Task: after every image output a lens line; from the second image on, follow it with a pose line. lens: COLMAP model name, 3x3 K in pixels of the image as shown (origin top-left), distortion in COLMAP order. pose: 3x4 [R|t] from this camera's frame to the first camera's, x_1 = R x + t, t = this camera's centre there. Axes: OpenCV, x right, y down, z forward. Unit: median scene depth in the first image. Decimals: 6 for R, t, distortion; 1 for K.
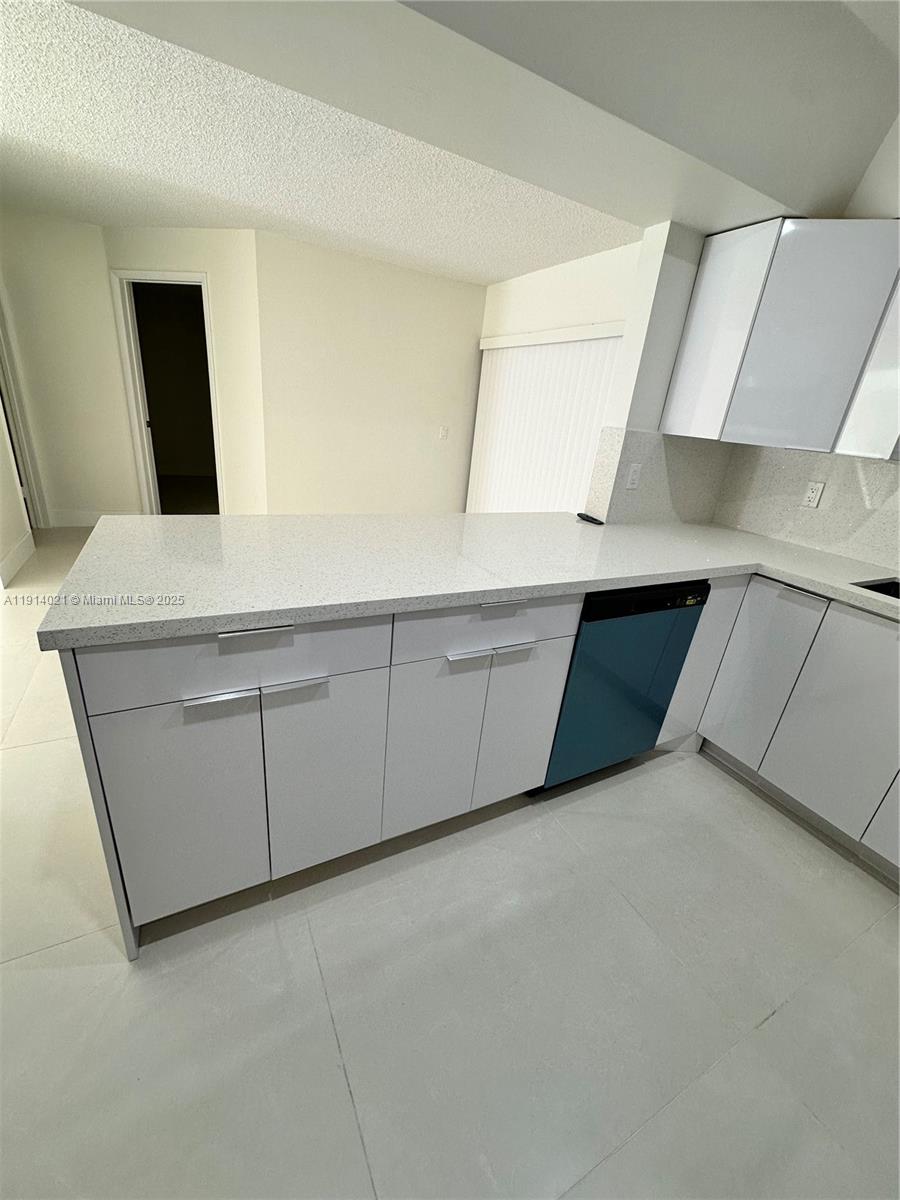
lens RADIAL K [[477.8, 0, 448.4], [0, 477.8, 597.5], [0, 0, 1]] dist [-0.000909, 0.000236]
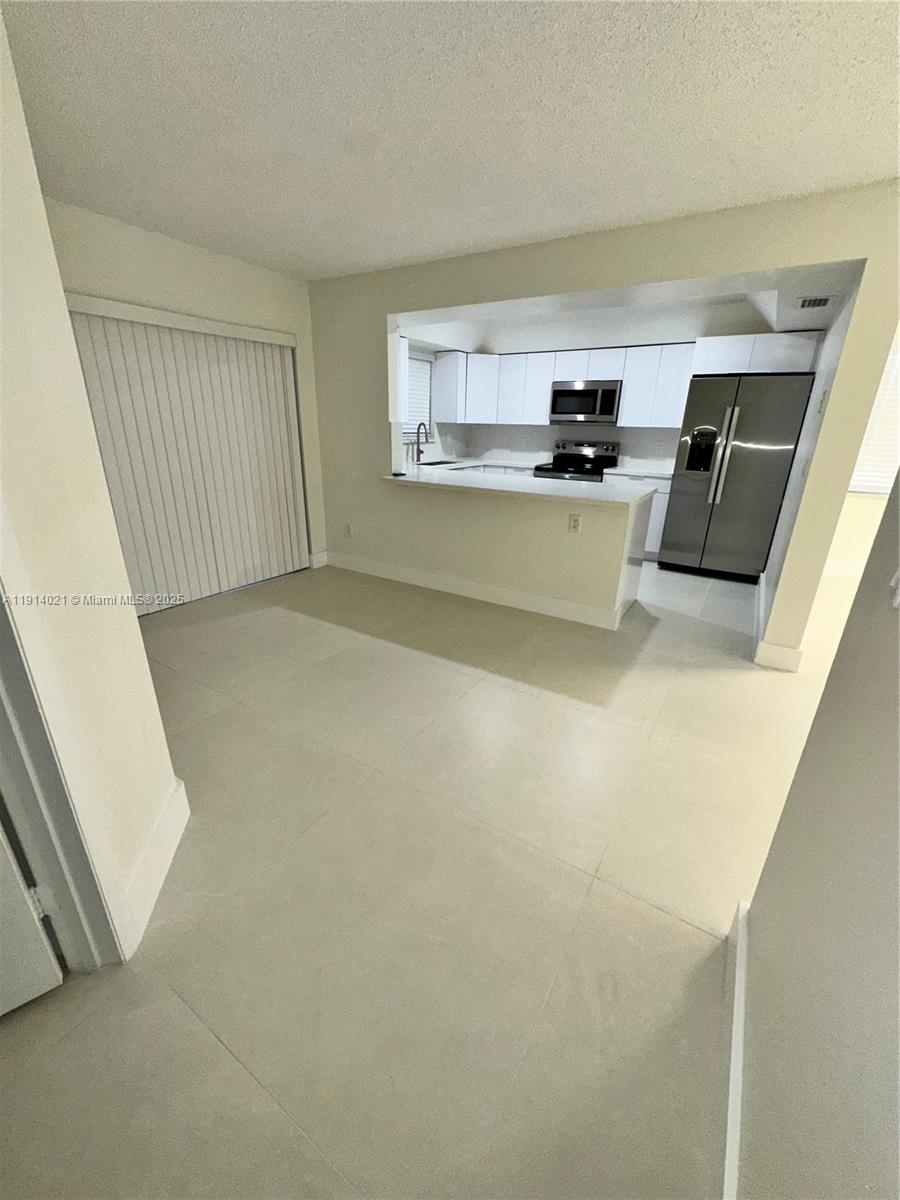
lens RADIAL K [[478.9, 0, 449.0], [0, 478.9, 597.4], [0, 0, 1]] dist [-0.002361, 0.000585]
pose [[-0.491646, -0.401431, 0.772747, -1.618142], [0.253313, 0.783096, 0.567972, -0.922171], [-0.833137, 0.474988, -0.283319, 1.877368]]
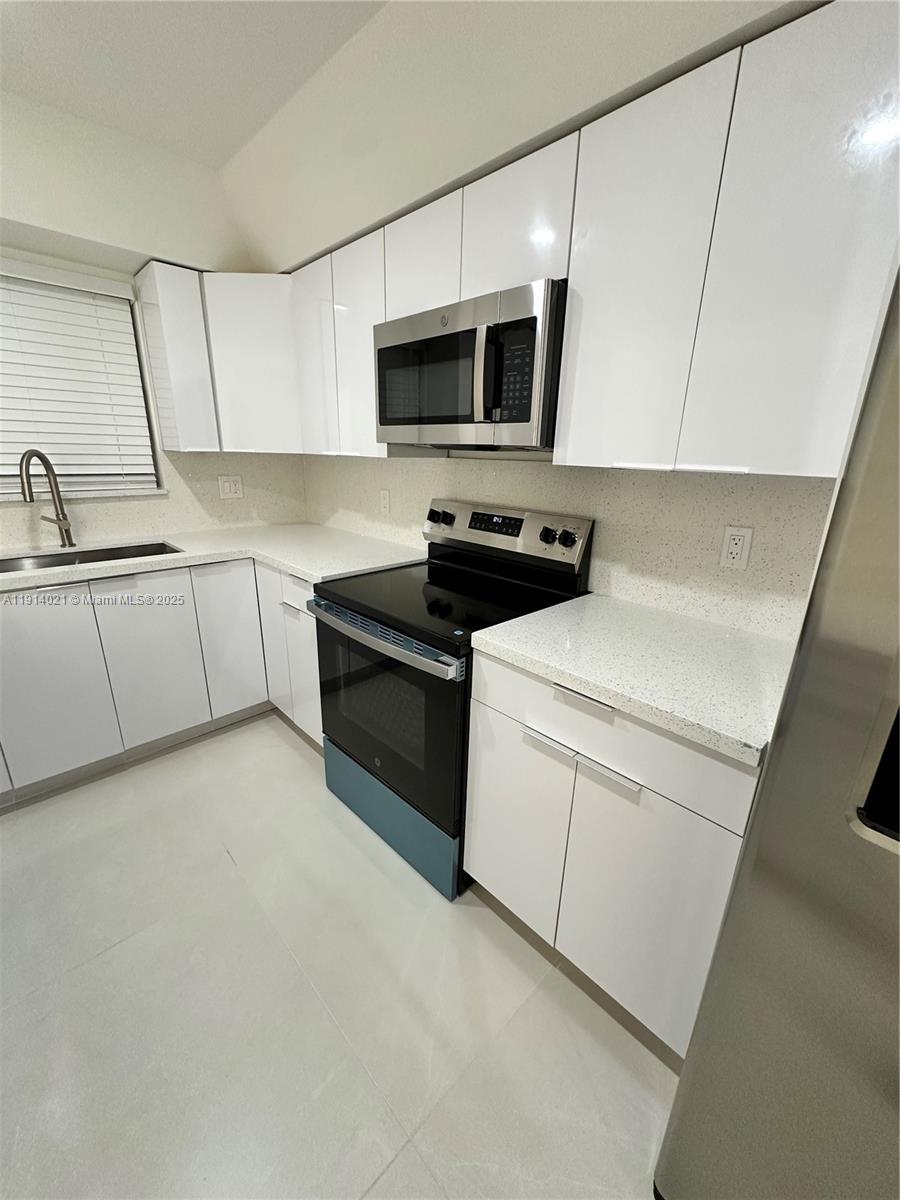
lens RADIAL K [[477.8, 0, 448.4], [0, 477.8, 597.5], [0, 0, 1]] dist [-0.000909, 0.000236]
pose [[-0.272396, -0.387384, 0.880758, -0.271148], [0.307075, 0.832504, 0.461131, -0.119727], [-0.911869, 0.396069, -0.107815, 0.170302]]
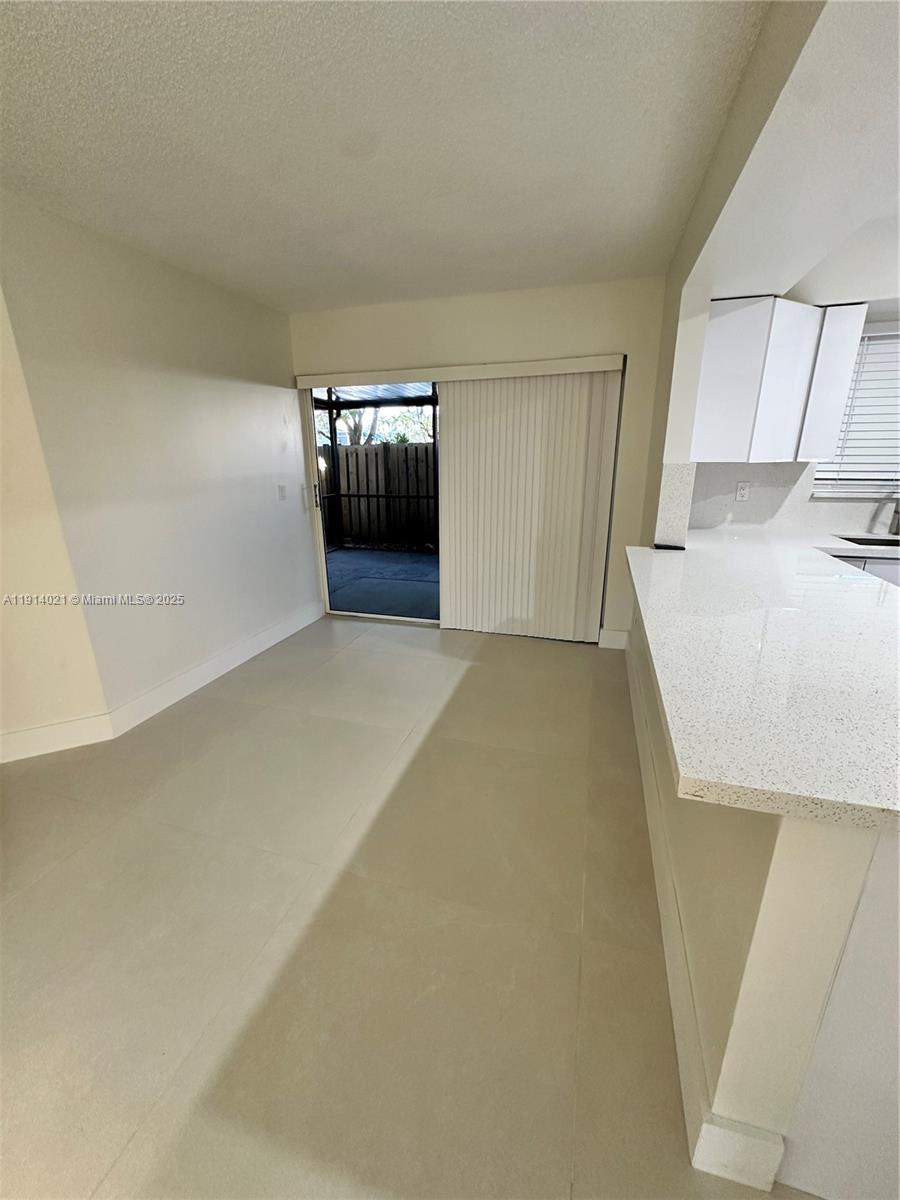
lens RADIAL K [[474.1, 0, 447.8], [0, 474.1, 602.6], [0, 0, 1]] dist [-0.013794, -0.000022]
pose [[0.702030, -0.310216, 0.641031, -0.922092], [0.336533, 0.937803, 0.085277, -0.365472], [-0.627614, 0.155861, 0.762763, 0.629442]]
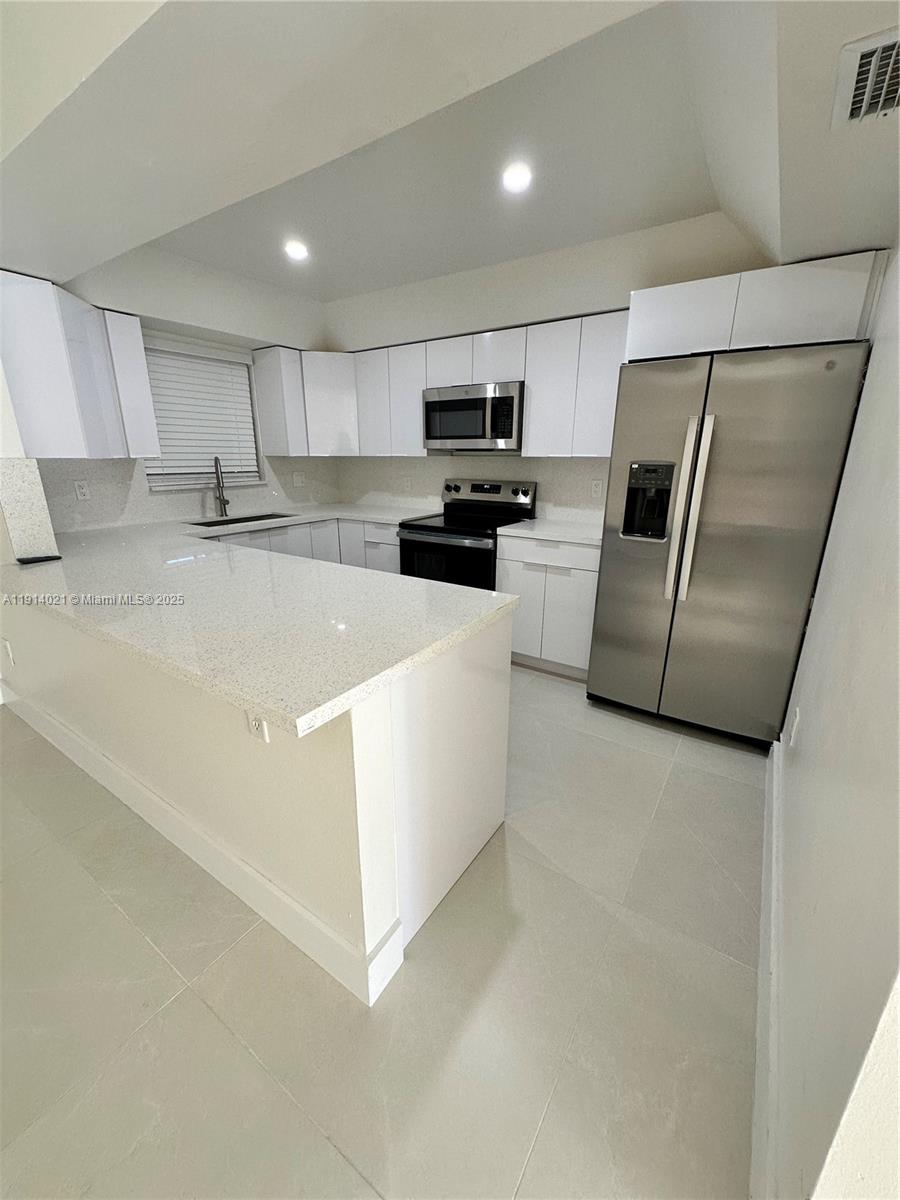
lens RADIAL K [[477.8, 0, 448.4], [0, 477.8, 597.5], [0, 0, 1]] dist [-0.000909, 0.000236]
pose [[-0.470818, -0.350127, 0.809779, -0.987462], [0.277548, 0.812488, 0.512669, -0.424308], [-0.837435, 0.466127, -0.285357, 0.773415]]
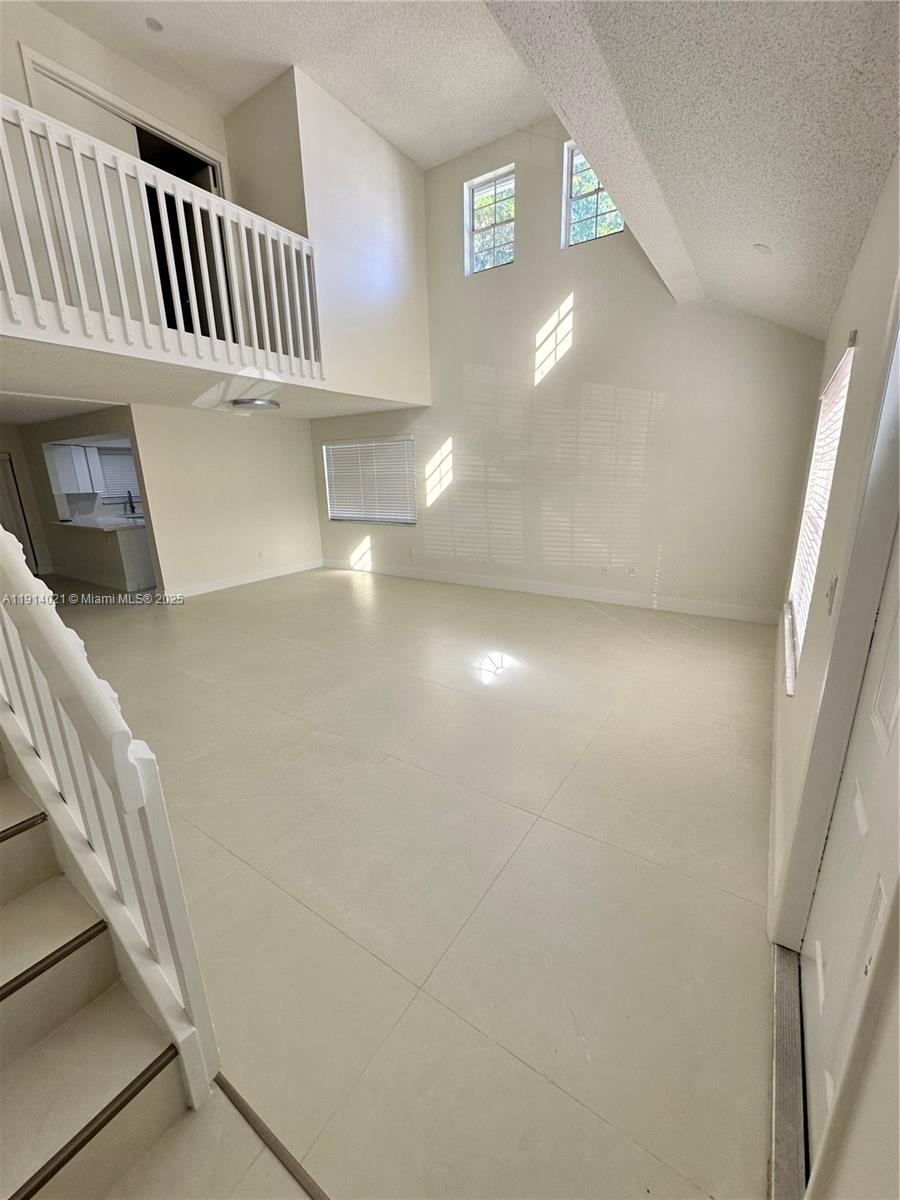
lens RADIAL K [[477.8, 0, 448.4], [0, 477.8, 597.5], [0, 0, 1]] dist [-0.000909, 0.000236]
pose [[-0.473087, -0.310806, 0.824372, -4.666567], [0.299813, 0.823063, 0.482368, -0.640082], [-0.828433, 0.475360, -0.296196, 0.033263]]
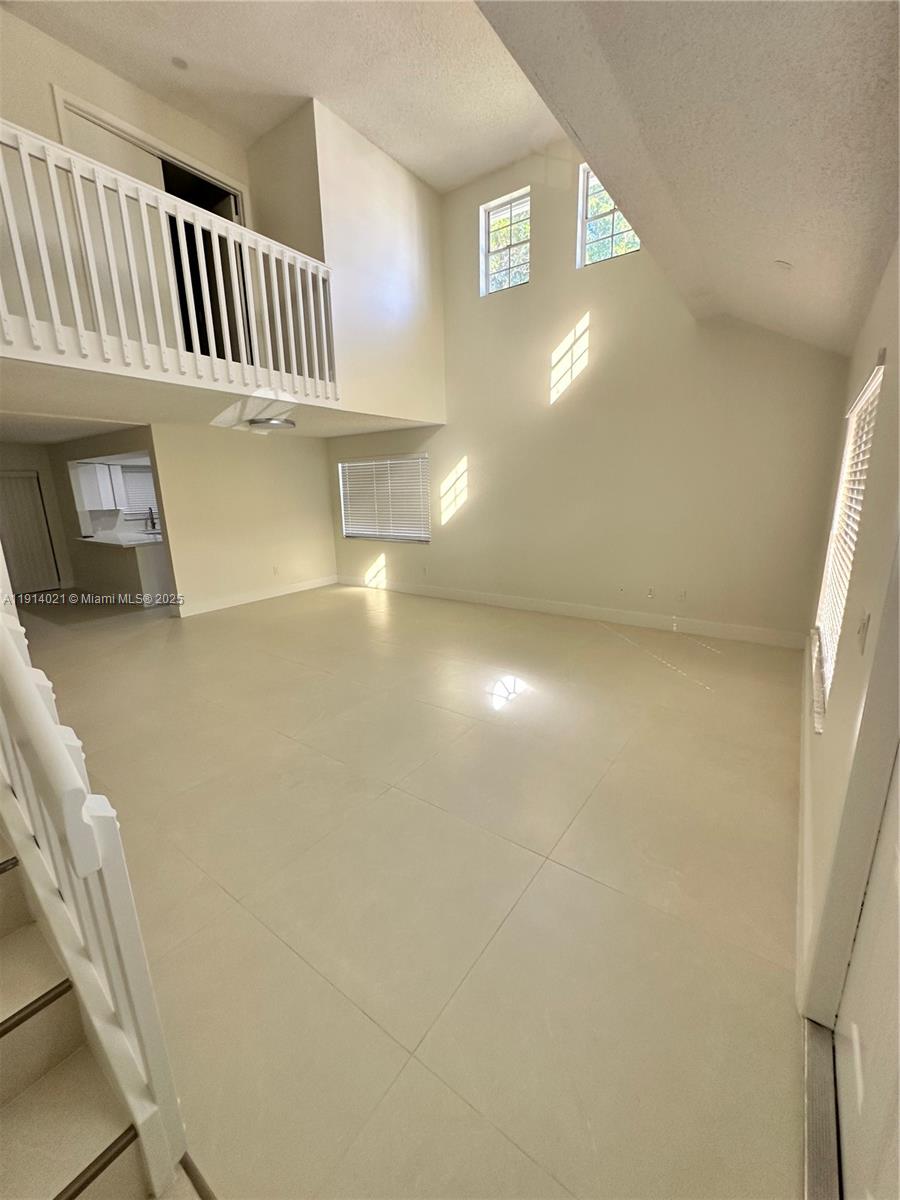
lens RADIAL K [[478.9, 0, 449.0], [0, 478.9, 597.4], [0, 0, 1]] dist [-0.002361, 0.000585]
pose [[-0.440467, -0.289468, 0.849822, -4.637574], [0.308292, 0.840262, 0.446001, -0.636644], [-0.843175, 0.458442, -0.280867, -0.017835]]
